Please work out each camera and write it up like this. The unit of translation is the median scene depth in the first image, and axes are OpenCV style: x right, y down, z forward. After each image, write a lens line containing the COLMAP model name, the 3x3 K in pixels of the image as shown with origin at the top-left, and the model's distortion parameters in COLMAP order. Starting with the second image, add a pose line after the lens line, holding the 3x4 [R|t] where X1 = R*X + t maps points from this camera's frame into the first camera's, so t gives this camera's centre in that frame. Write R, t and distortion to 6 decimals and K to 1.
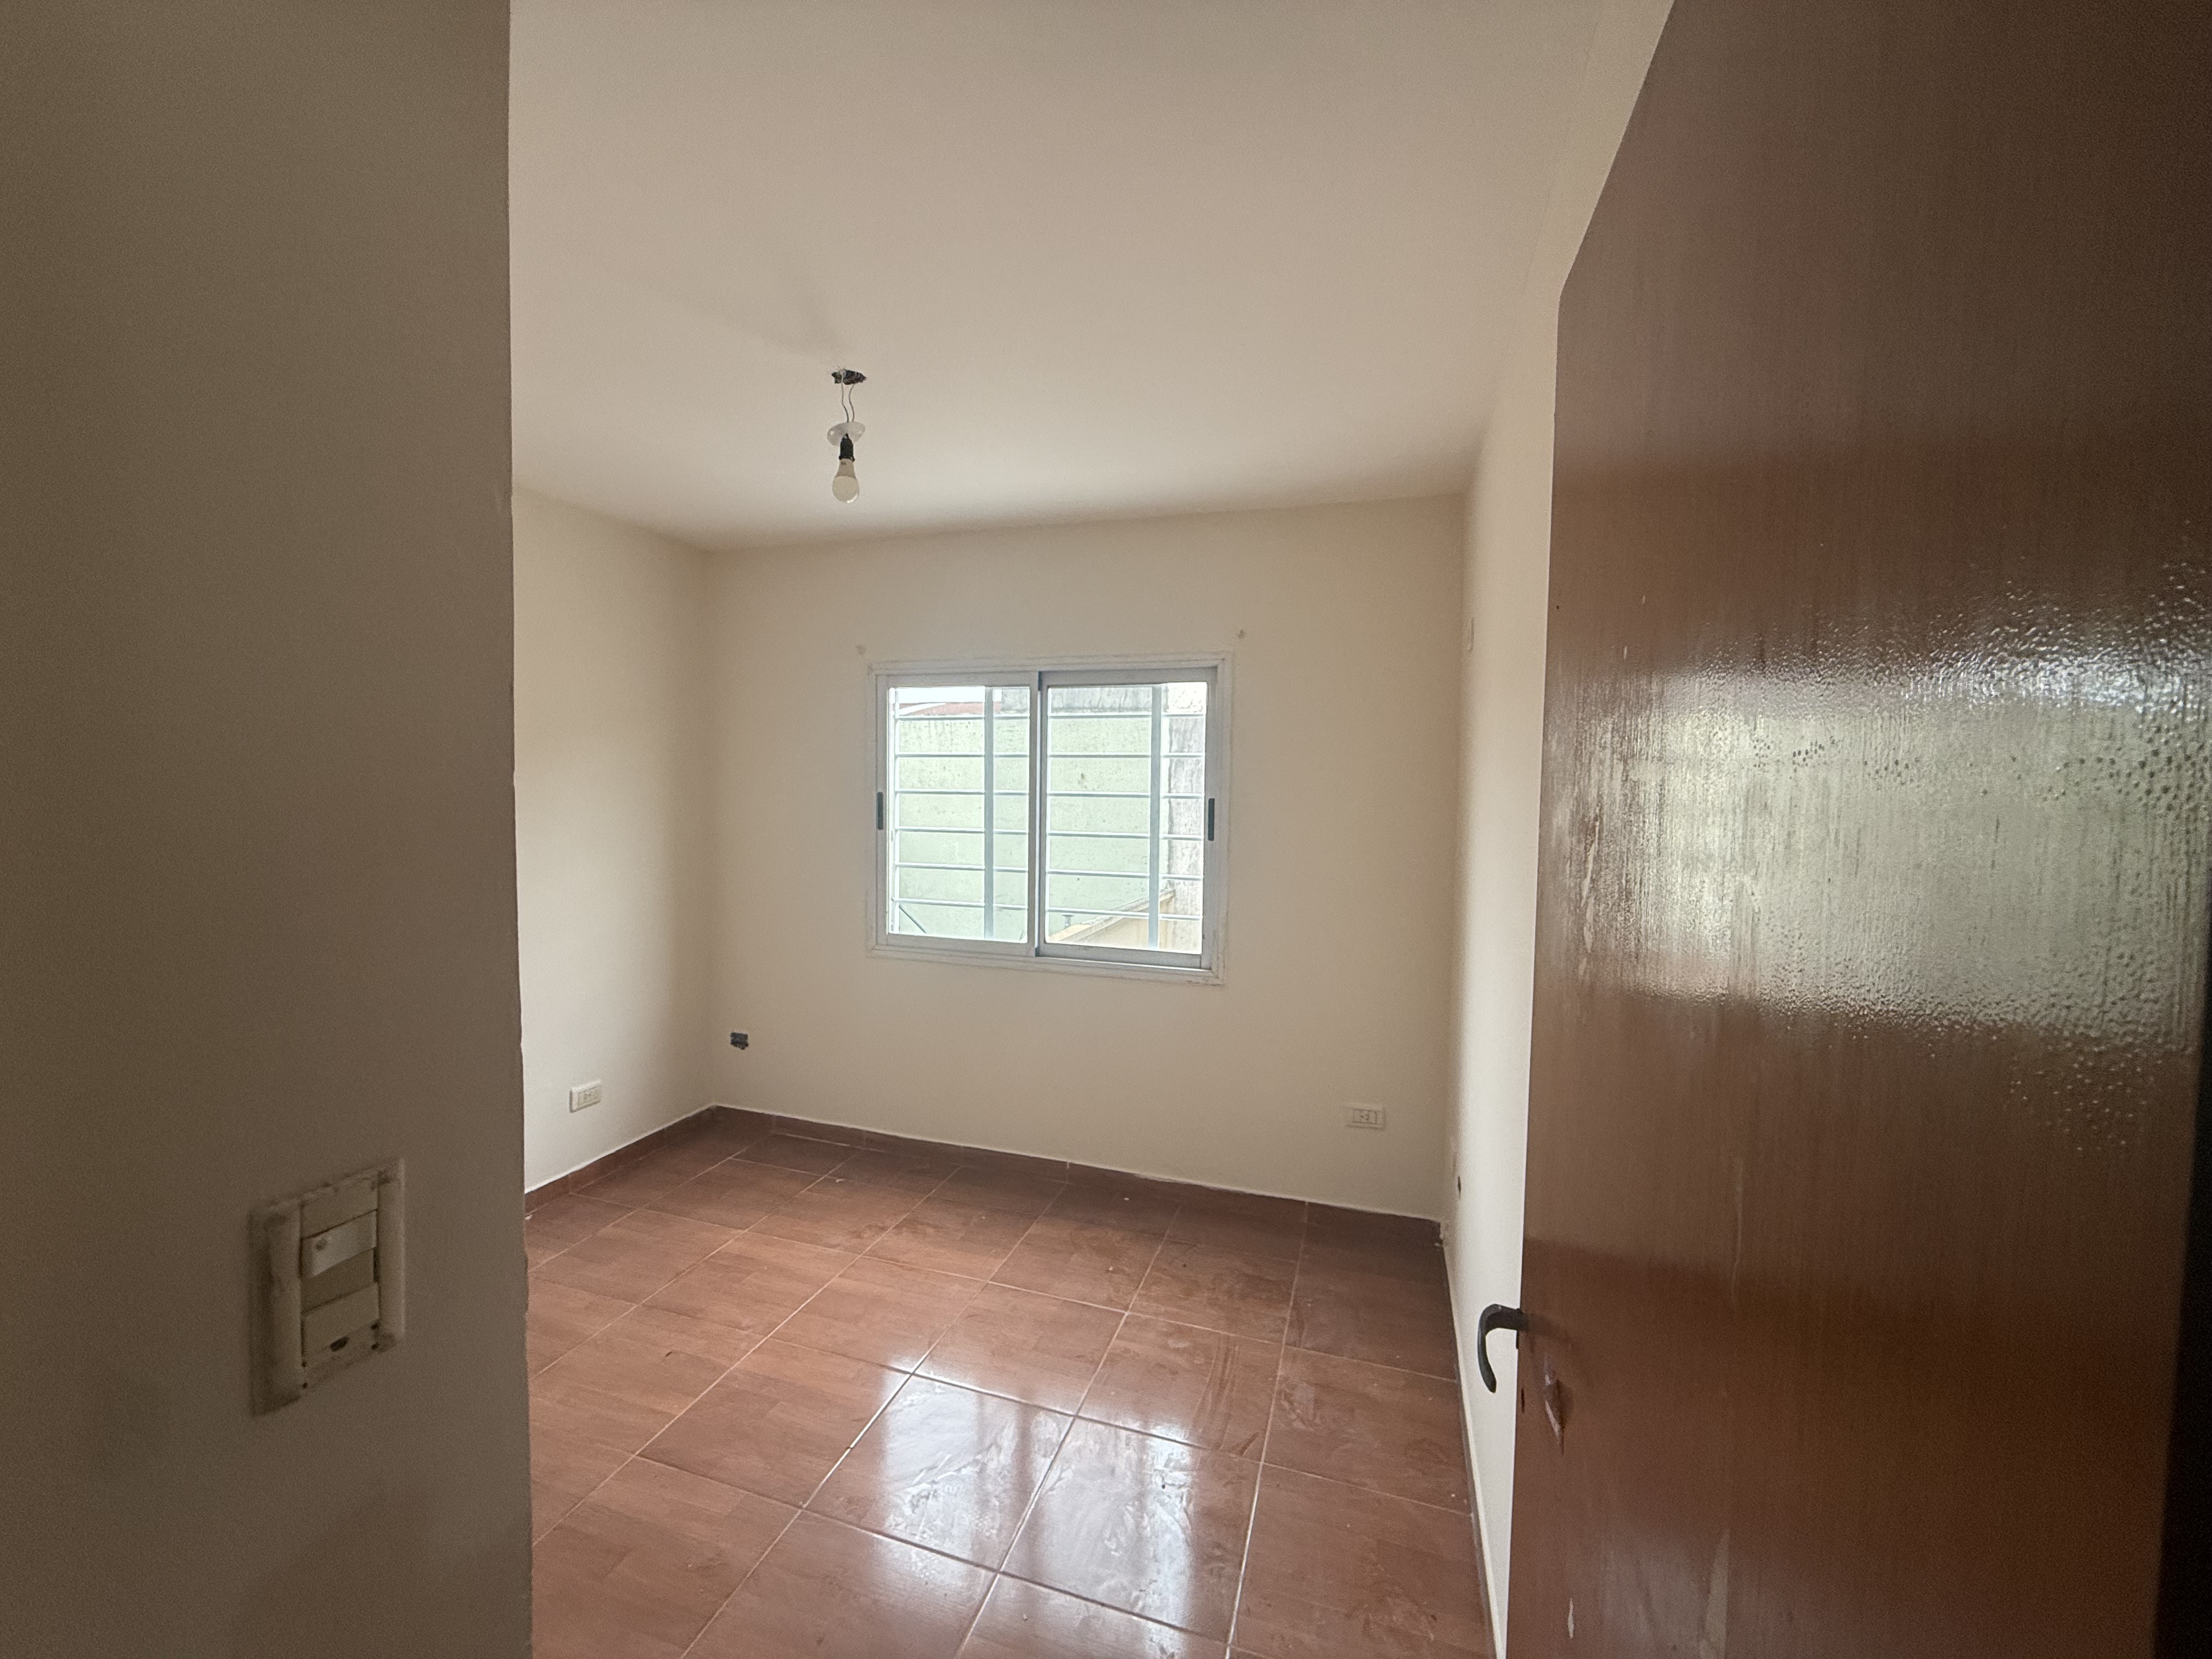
lens RADIAL K [[870.0, 0, 1106.0], [0, 870.0, 829.5], [0, 0, 1]] dist [-0.002160, -0.000377]
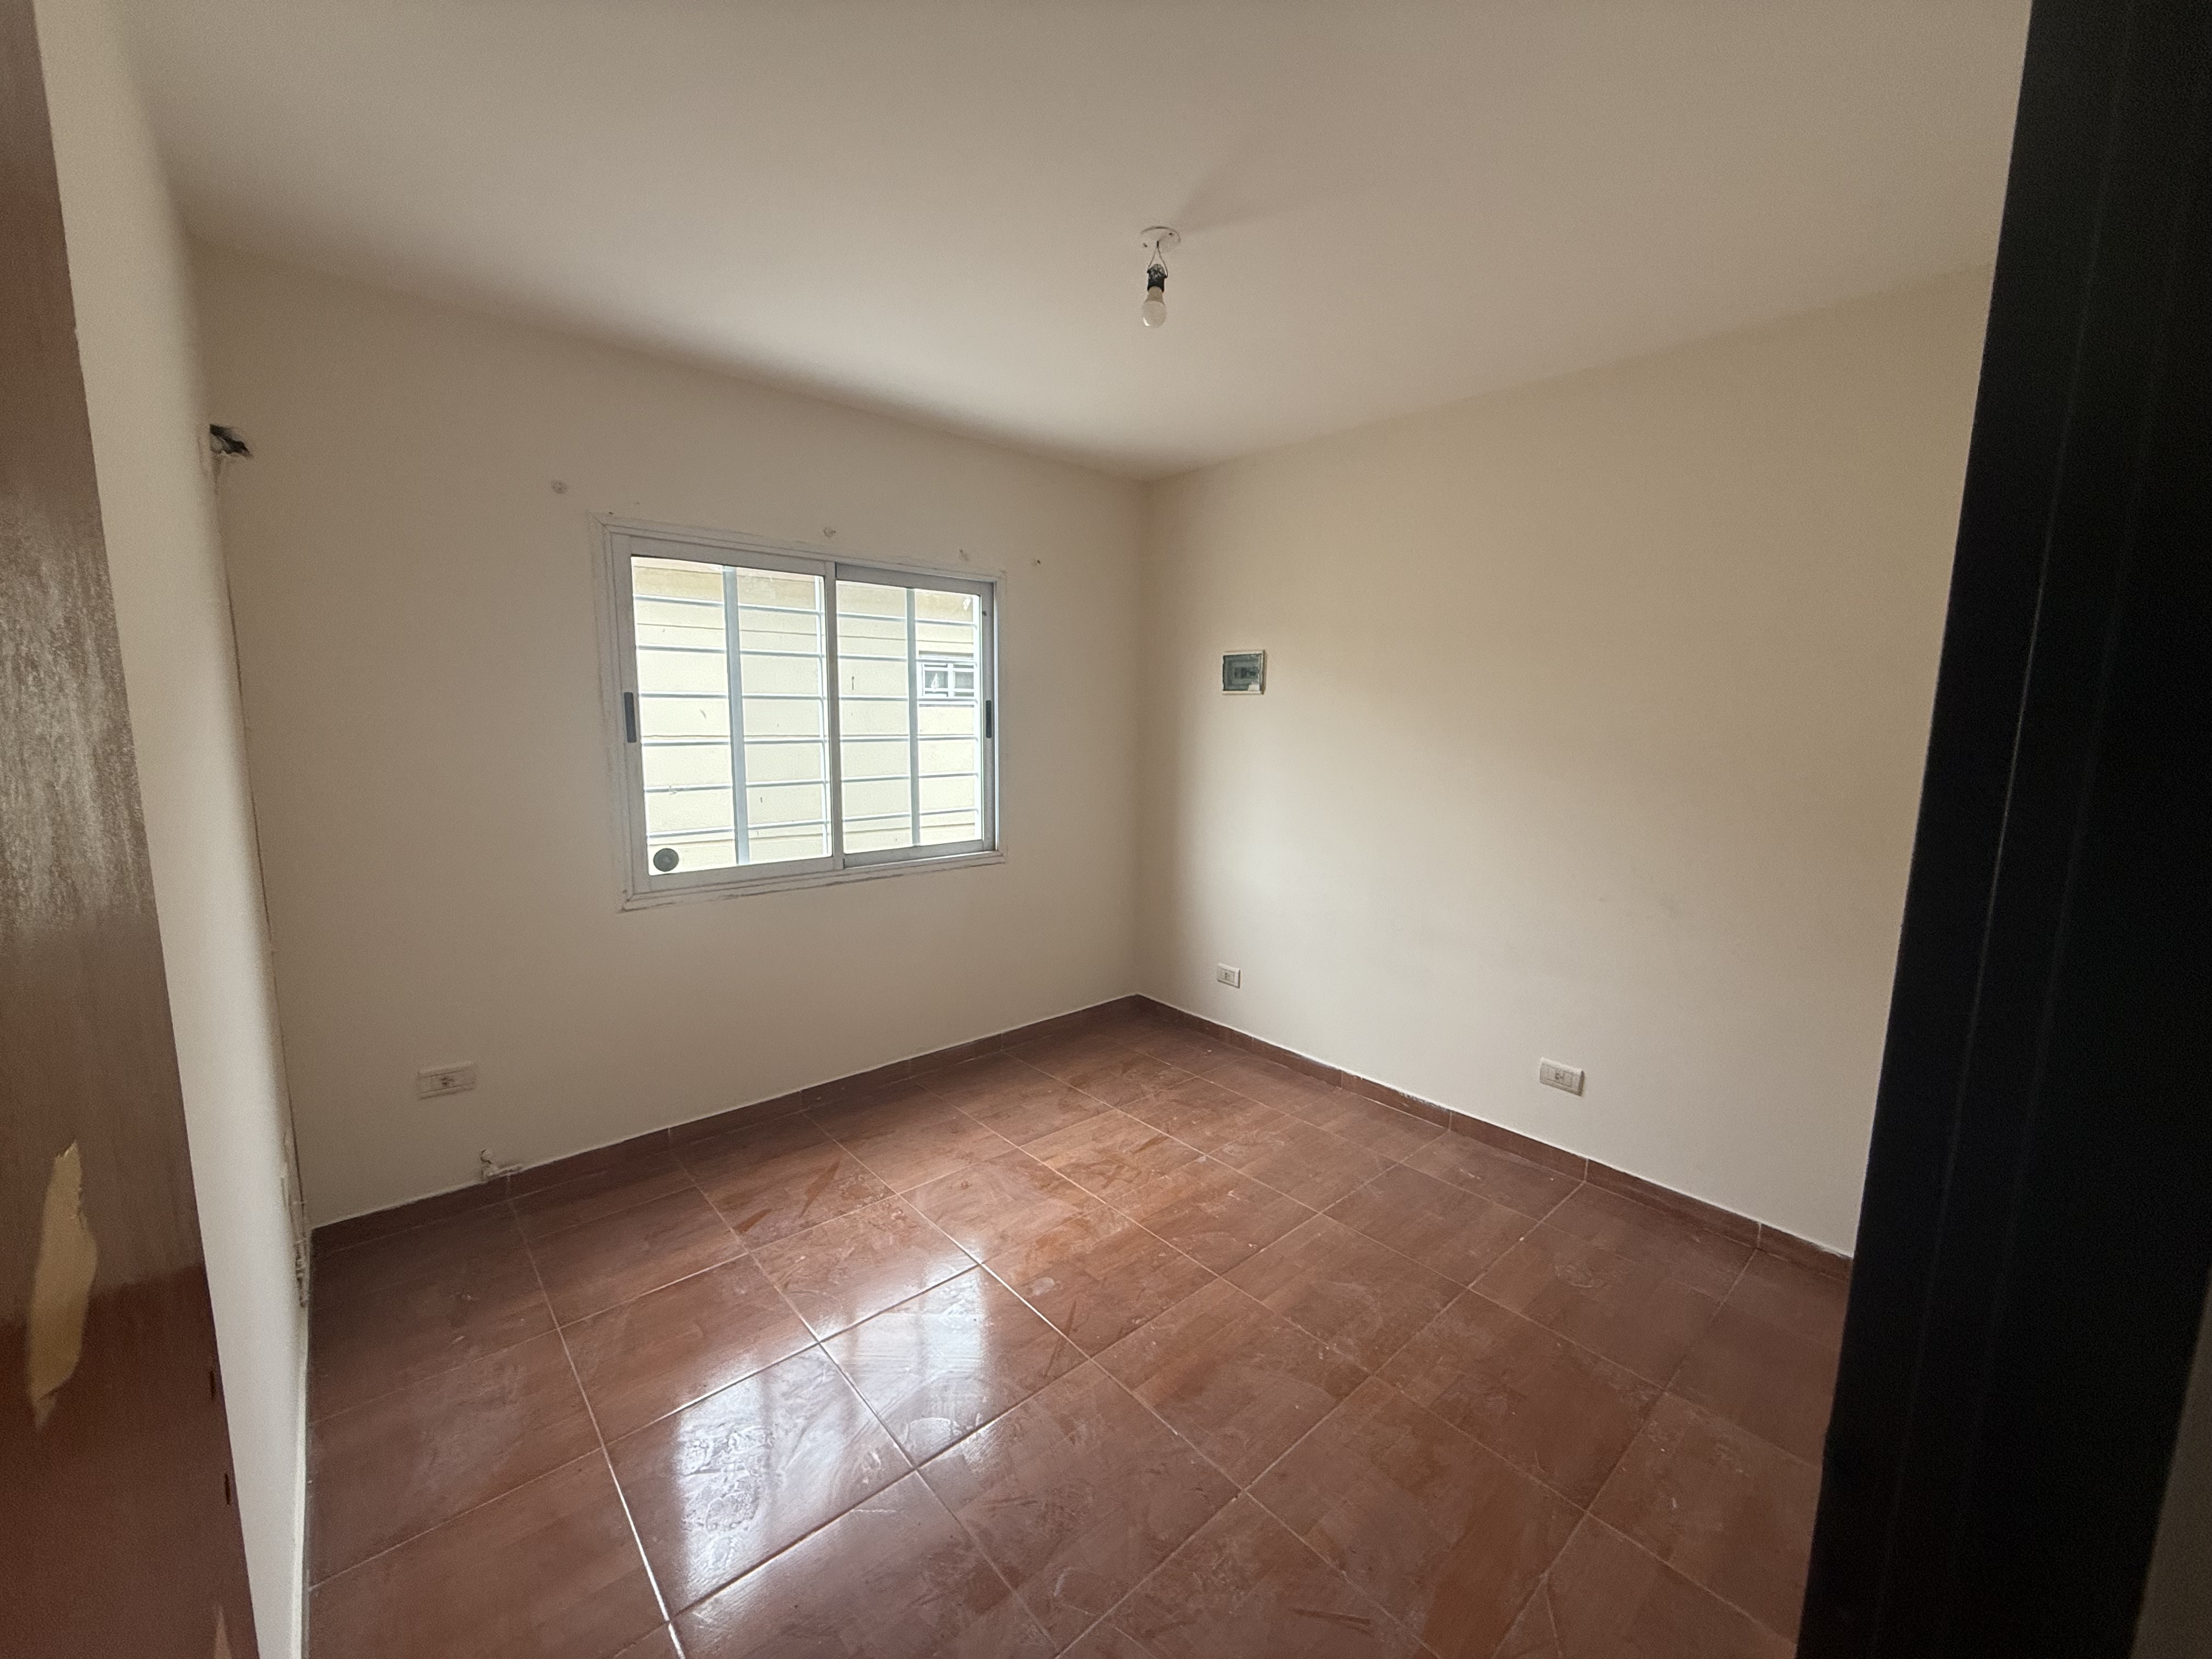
lens RADIAL K [[870.0, 0, 1106.0], [0, 870.0, 829.5], [0, 0, 1]] dist [-0.002160, -0.000377]
pose [[0.504046, -0.125403, 0.854524, -0.747915], [0.024482, 0.991080, 0.131002, -0.014491], [-0.863330, -0.045111, 0.502620, 0.275869]]
